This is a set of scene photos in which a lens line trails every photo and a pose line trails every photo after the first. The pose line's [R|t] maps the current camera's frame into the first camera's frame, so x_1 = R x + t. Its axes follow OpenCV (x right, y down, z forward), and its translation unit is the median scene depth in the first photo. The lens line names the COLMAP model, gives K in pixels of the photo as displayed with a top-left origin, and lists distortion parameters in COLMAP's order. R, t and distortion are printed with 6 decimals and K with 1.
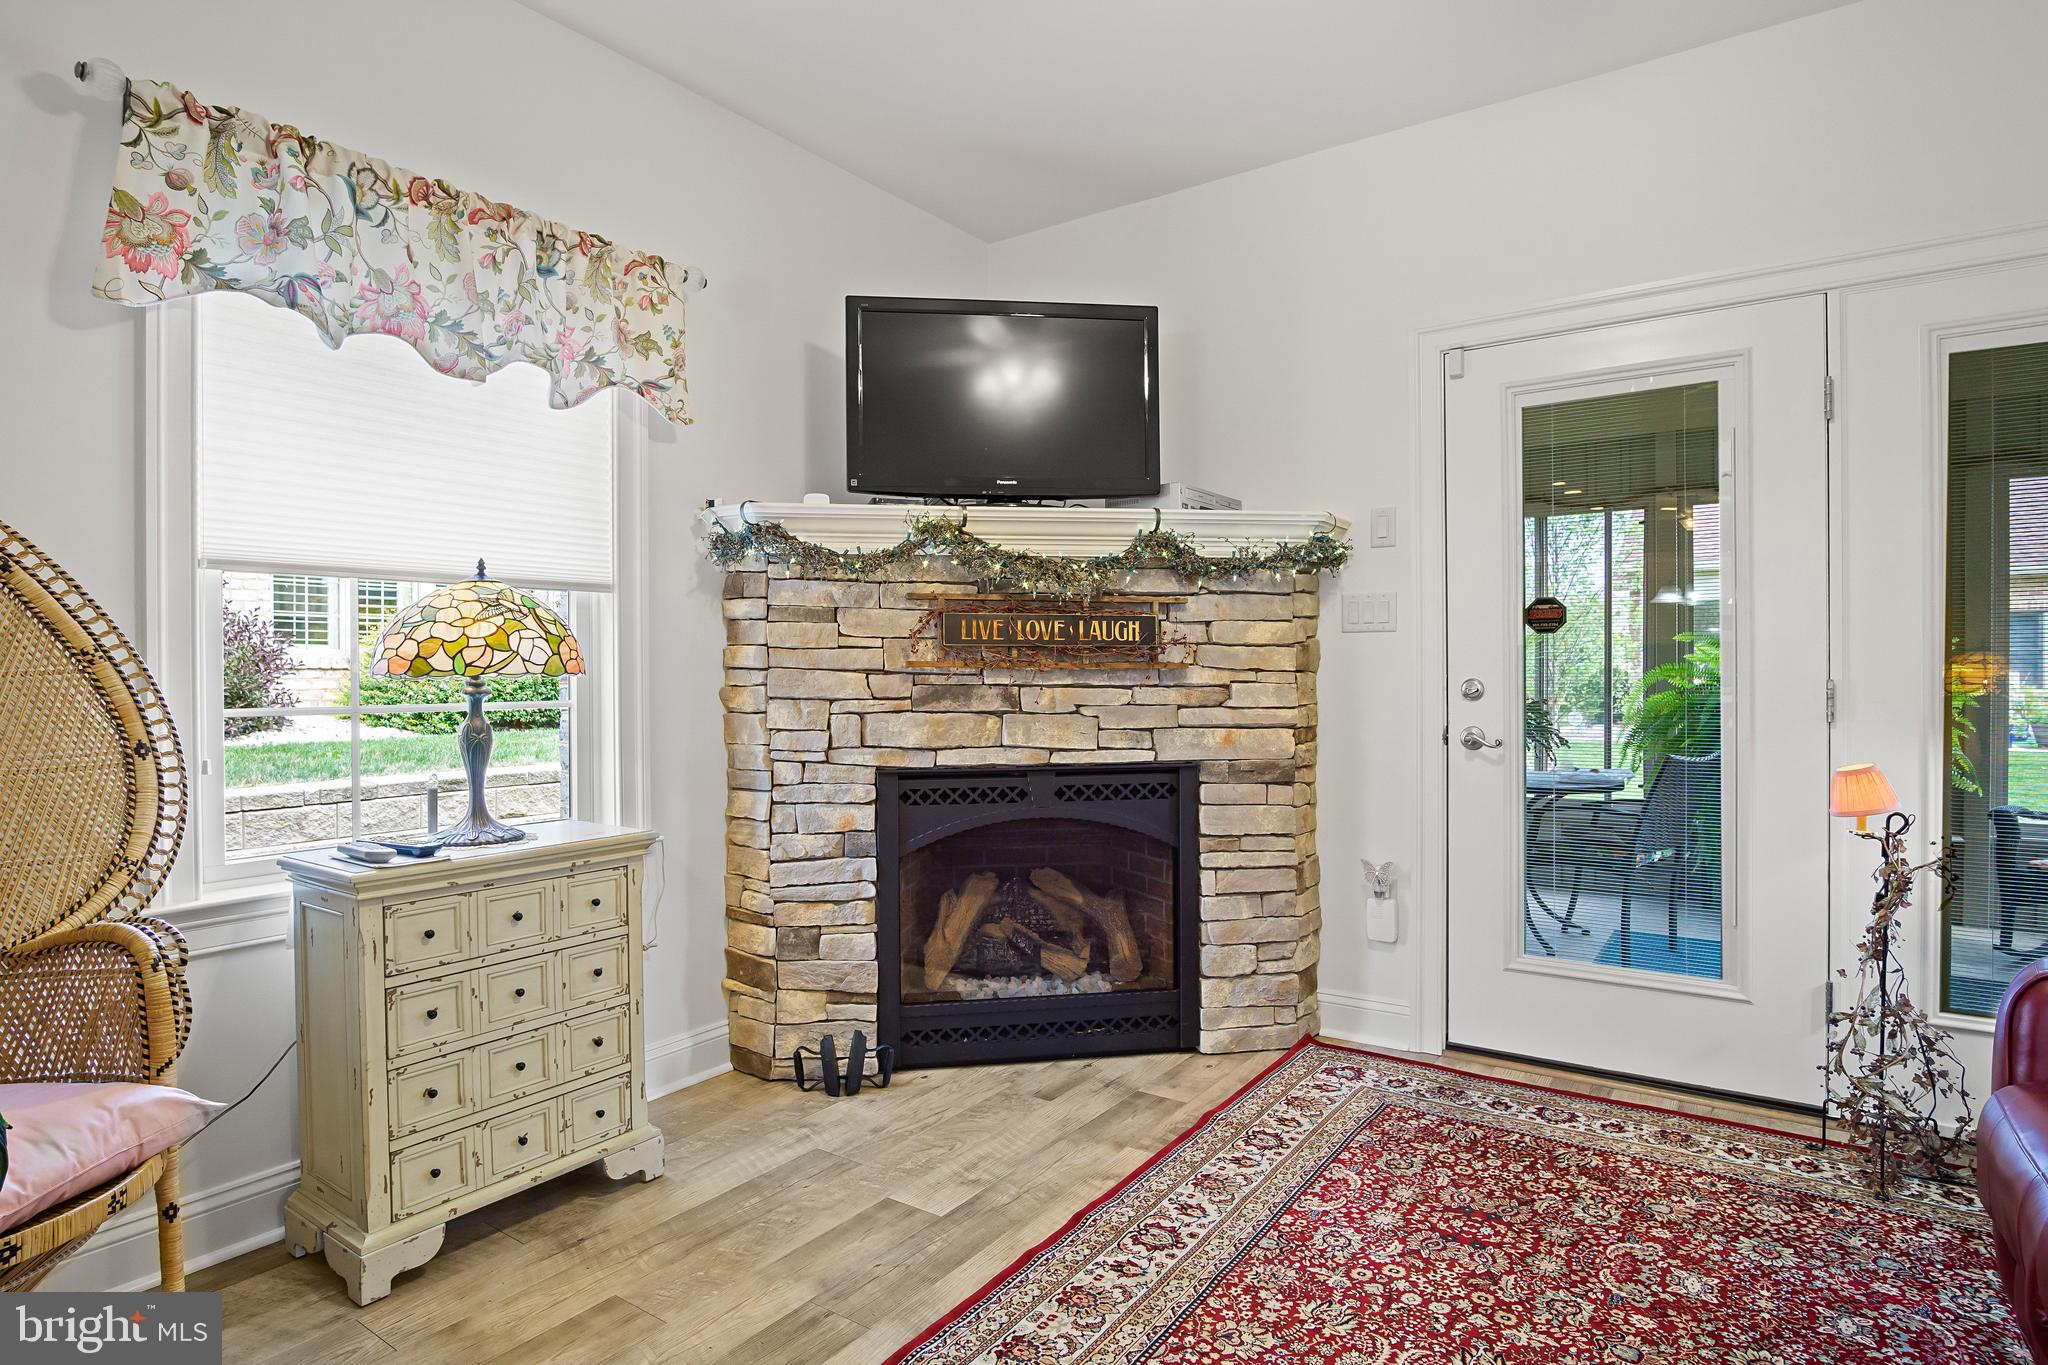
lens RADIAL K [[1105.8, 0, 1016.2], [0, 1105.8, 677.5], [0, 0, 1]] dist [-0.034810, 0.010096]
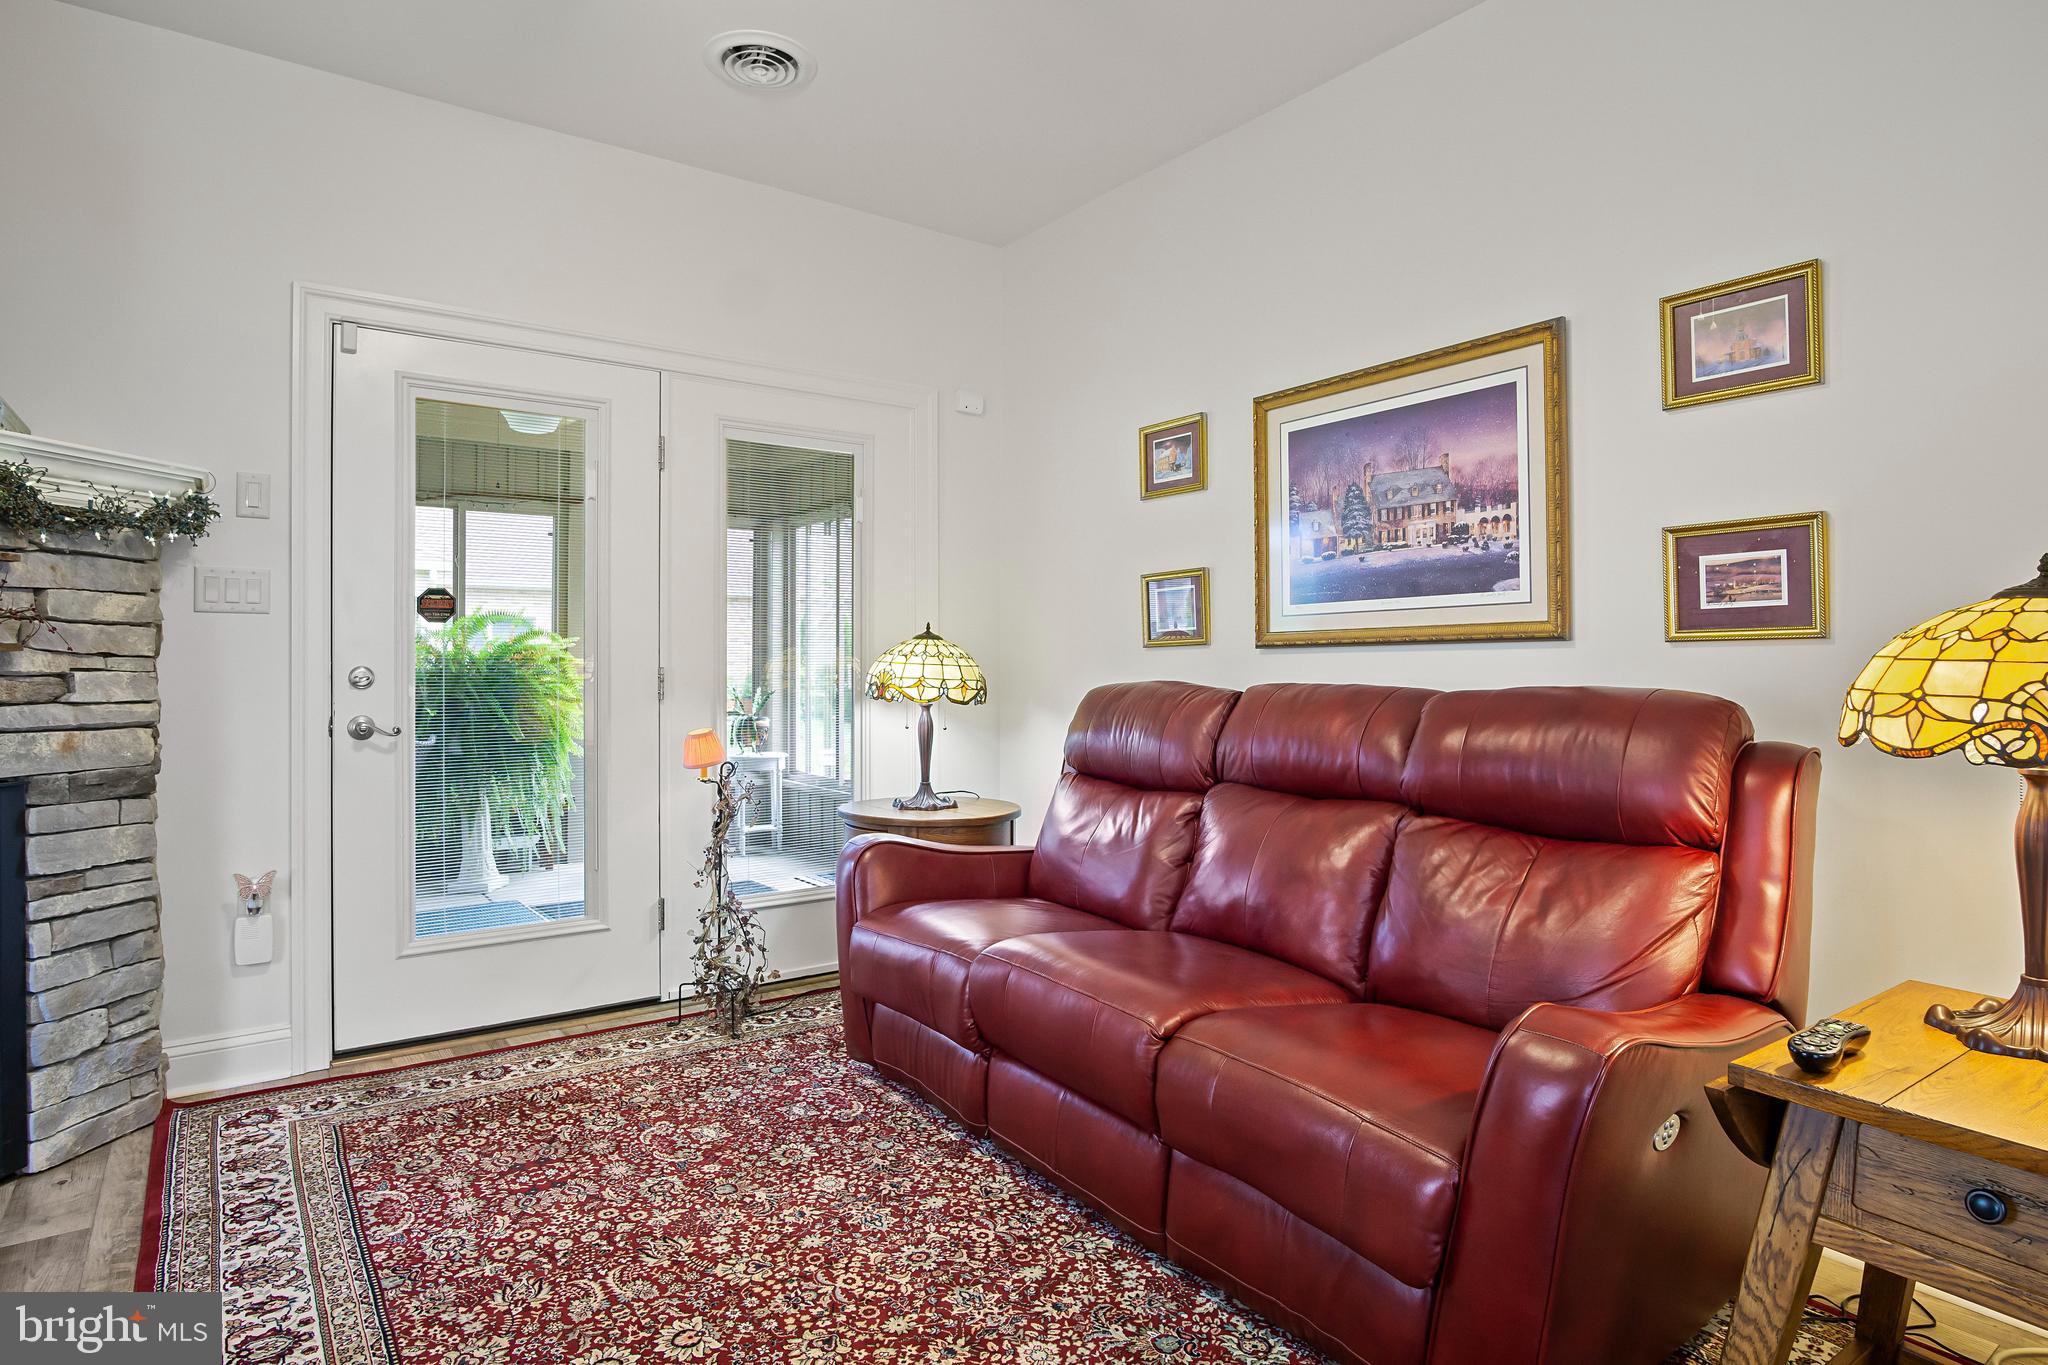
lens RADIAL K [[1105.8, 0, 1013.6], [0, 1105.8, 669.5], [0, 0, 1]] dist [-0.034810, 0.010096]
pose [[0.315397, 0.001359, 0.948959, -0.319212], [0.002190, 0.999995, -0.002160, 0.007052], [-0.948957, 0.002760, 0.315392, 0.152758]]
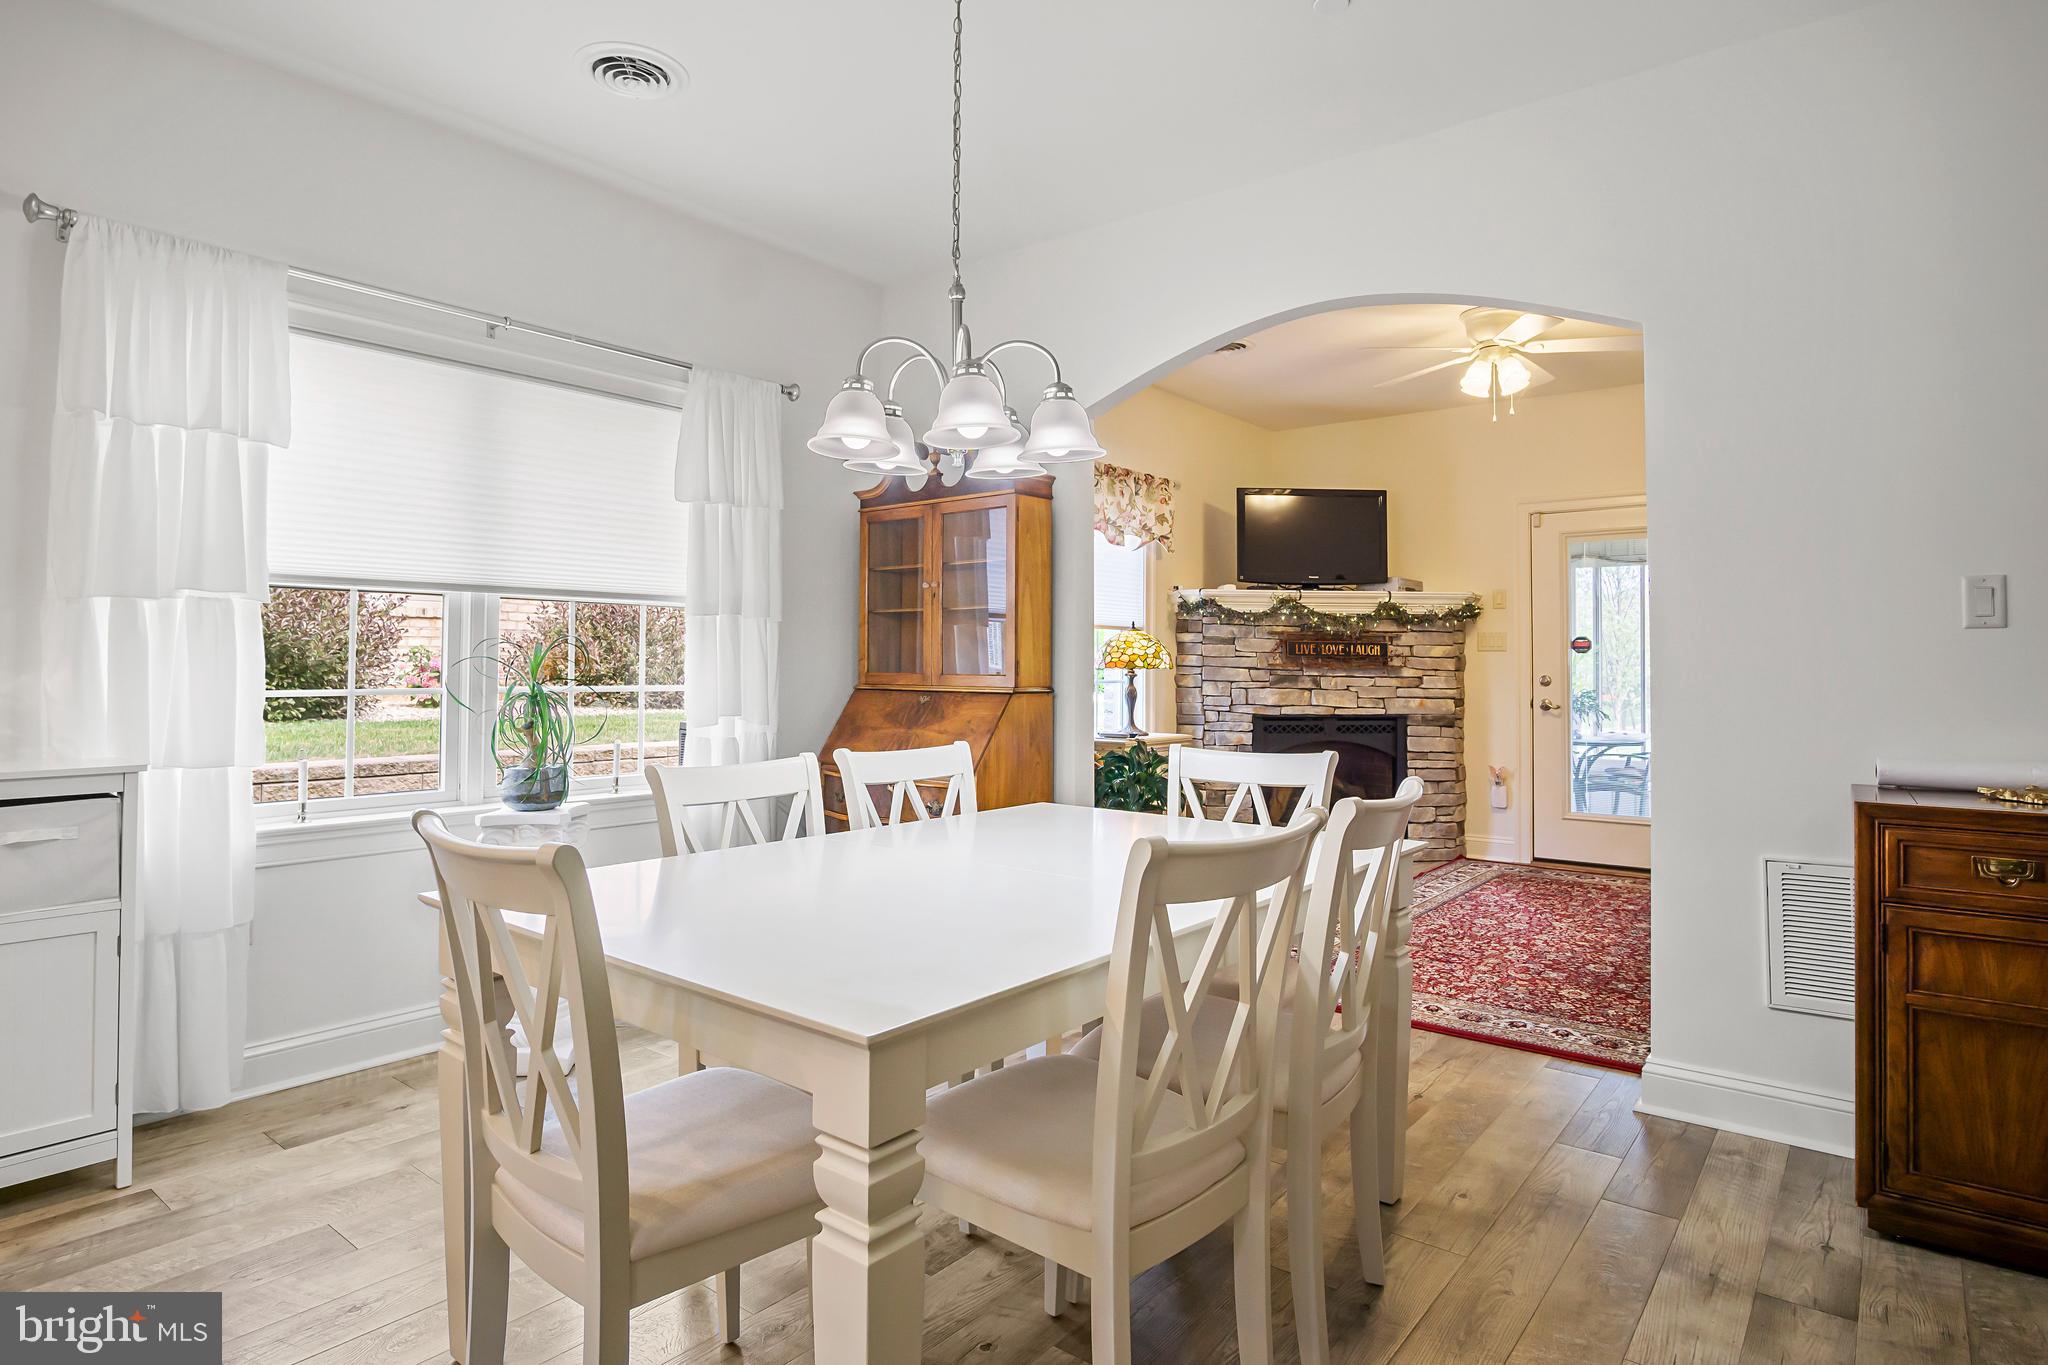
lens RADIAL K [[1105.8, 0, 1007.6], [0, 1105.8, 635.6], [0, 0, 1]] dist [-0.034810, 0.010096]
pose [[0.997629, 0.010562, -0.068002, -0.440995], [-0.012871, 0.999352, -0.033601, 0.008511], [0.067603, 0.034397, 0.997119, -1.095769]]
